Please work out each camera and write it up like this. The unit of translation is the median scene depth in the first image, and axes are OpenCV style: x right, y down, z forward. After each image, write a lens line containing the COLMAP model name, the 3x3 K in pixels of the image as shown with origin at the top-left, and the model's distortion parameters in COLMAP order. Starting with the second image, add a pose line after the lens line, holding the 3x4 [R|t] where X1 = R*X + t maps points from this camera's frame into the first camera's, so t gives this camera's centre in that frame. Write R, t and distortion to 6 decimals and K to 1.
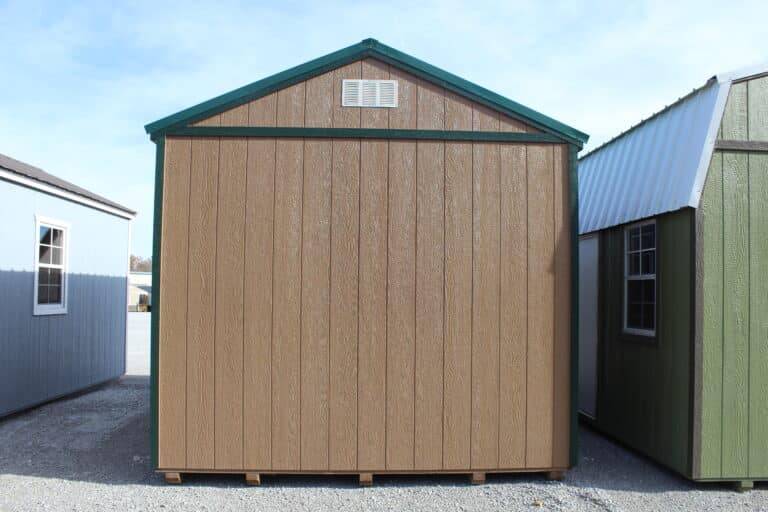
lens RADIAL K [[501.5, 0, 384.0], [0, 501.5, 256.0], [0, 0, 1]] dist [-0.053872, -0.000921]
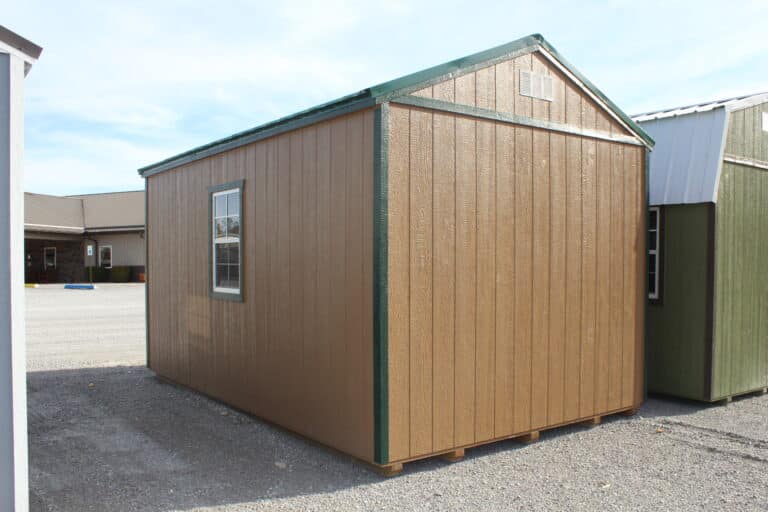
lens RADIAL K [[688.1, 0, 384.0], [0, 688.1, 256.0], [0, 0, 1]] dist [-0.010590, -0.000692]
pose [[0.819561, -0.008654, 0.572927, -1.163964], [-0.019572, 0.998880, 0.043085, -0.014369], [-0.572658, -0.046524, 0.818473, -0.046802]]
